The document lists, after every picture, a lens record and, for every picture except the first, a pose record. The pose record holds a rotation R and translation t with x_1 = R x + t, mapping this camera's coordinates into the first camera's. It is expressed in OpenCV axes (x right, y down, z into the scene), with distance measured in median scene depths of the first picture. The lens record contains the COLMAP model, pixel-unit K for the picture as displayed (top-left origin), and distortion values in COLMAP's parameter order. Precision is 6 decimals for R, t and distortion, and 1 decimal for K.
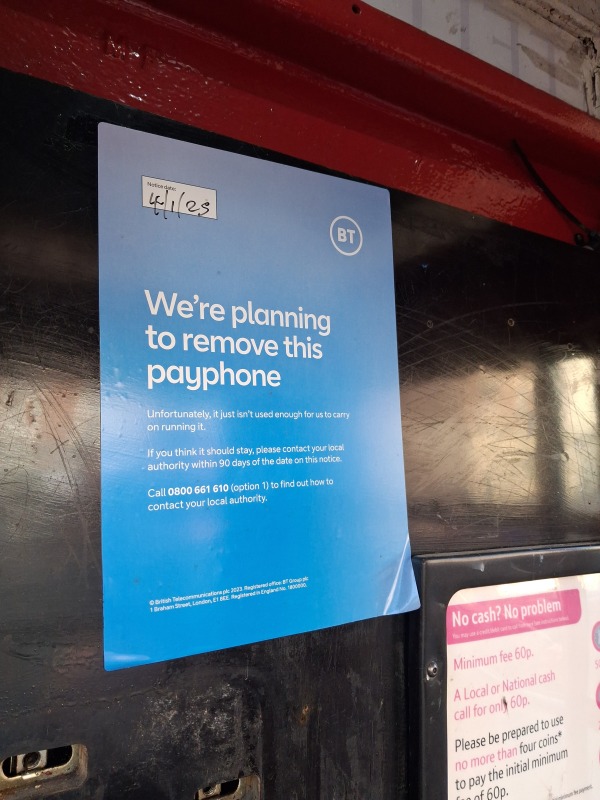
lens RADIAL K [[631.5, 0, 299.7], [0, 631.5, 400.6], [0, 0, 1]] dist [-0.002011, -0.003891]
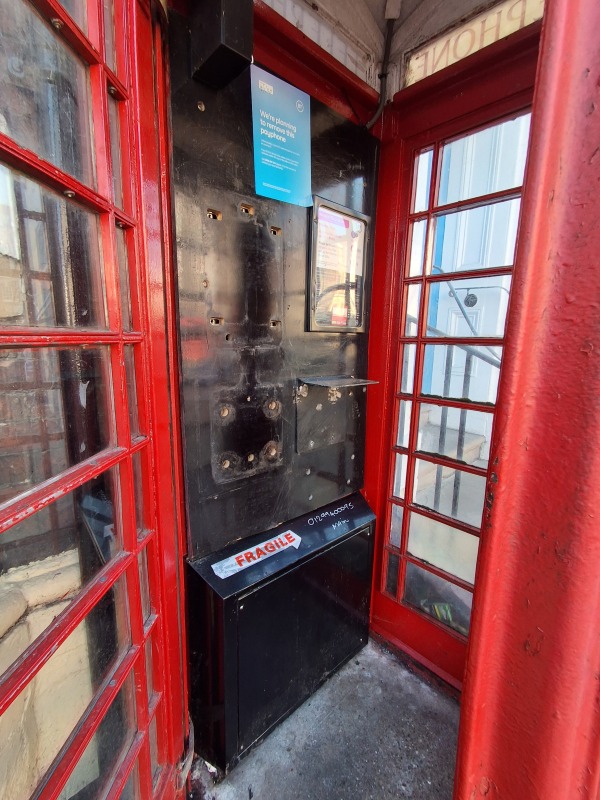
lens RADIAL K [[372.0, 0, 299.3], [0, 372.0, 400.5], [0, 0, 1]] dist [0.000040, -0.000078]
pose [[0.980418, -0.018668, 0.196041, -0.380108], [-0.038599, 0.957970, 0.284259, 0.765139], [-0.193108, -0.286260, 0.938490, -1.573267]]
